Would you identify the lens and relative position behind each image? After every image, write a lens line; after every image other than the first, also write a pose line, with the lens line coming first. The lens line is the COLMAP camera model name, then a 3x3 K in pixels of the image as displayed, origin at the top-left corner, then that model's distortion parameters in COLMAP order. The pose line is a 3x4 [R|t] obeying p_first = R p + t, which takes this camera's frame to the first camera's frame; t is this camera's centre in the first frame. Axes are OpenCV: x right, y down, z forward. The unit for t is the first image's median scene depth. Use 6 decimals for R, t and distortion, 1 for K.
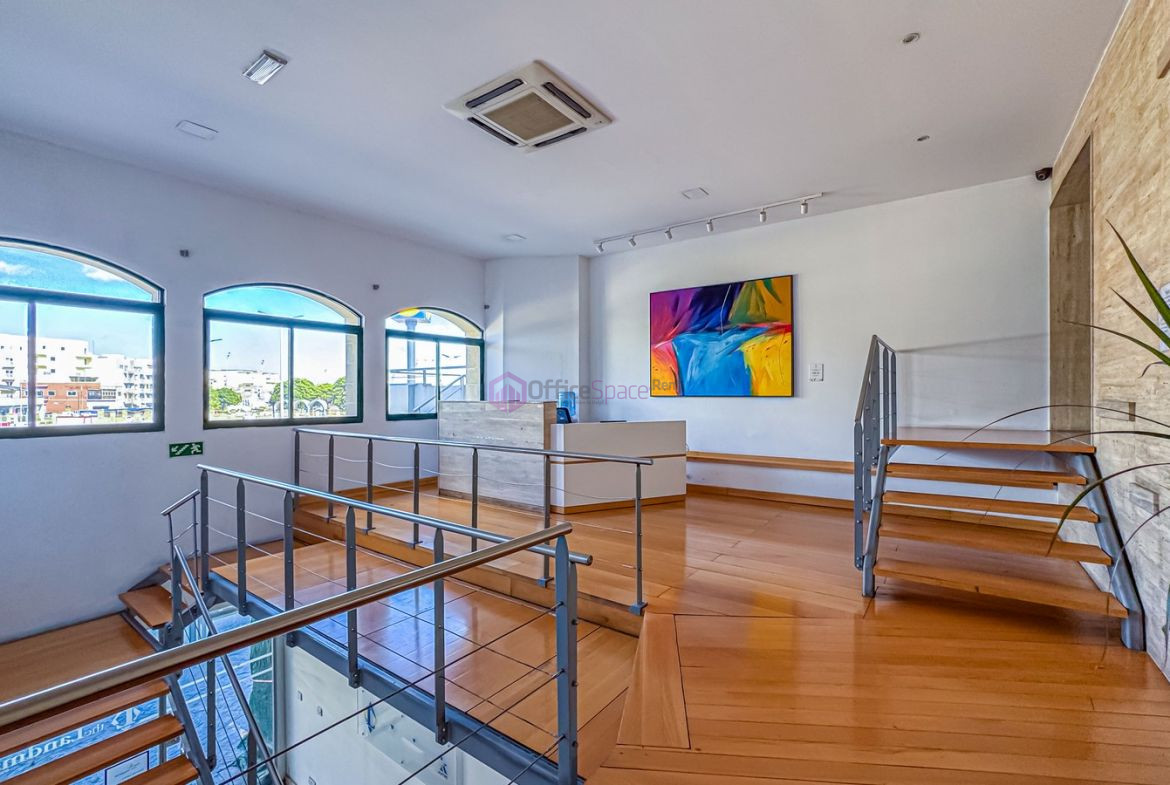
lens RADIAL K [[512.3, 0, 584.6], [0, 512.3, 397.6], [0, 0, 1]] dist [-0.017166, 0.008911]
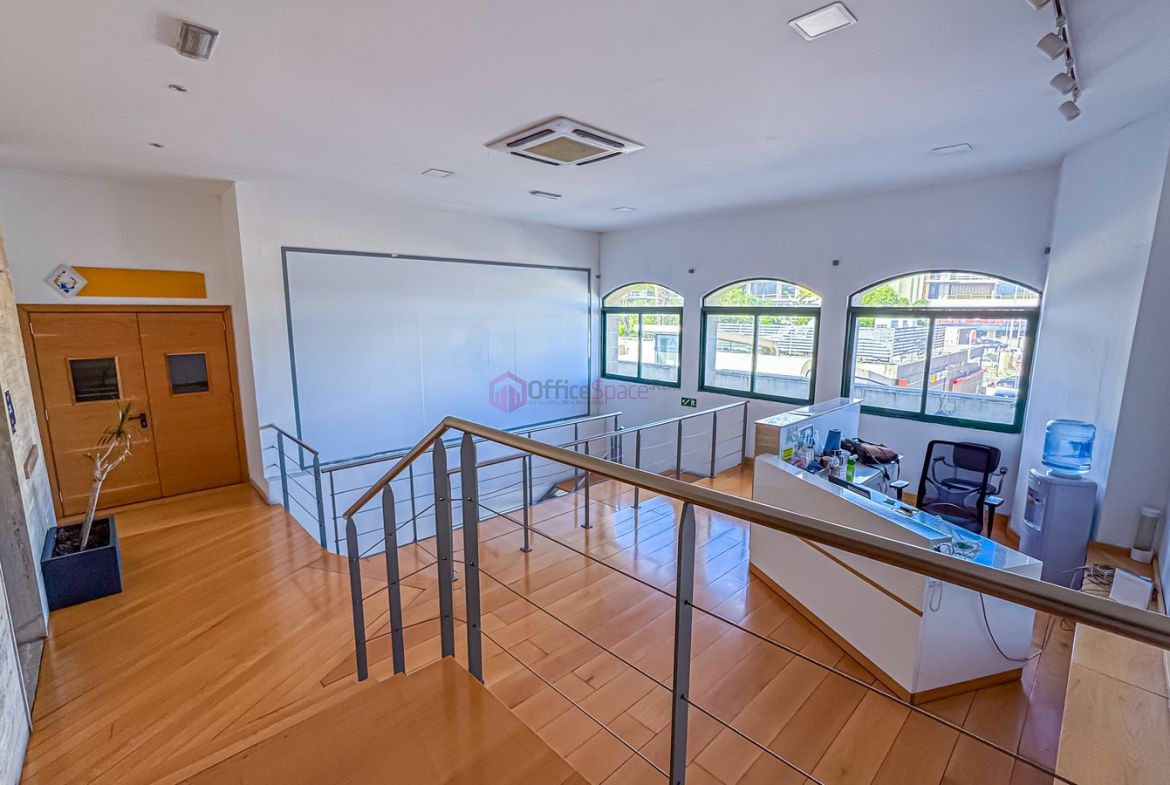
lens RADIAL K [[512.3, 0, 584.0], [0, 512.3, 394.5], [0, 0, 1]] dist [-0.017166, 0.008911]
pose [[-0.165142, 0.158986, -0.973371, 0.764373], [0.005021, 0.987045, 0.160368, -0.170072], [0.986257, 0.021597, -0.163801, 0.944002]]
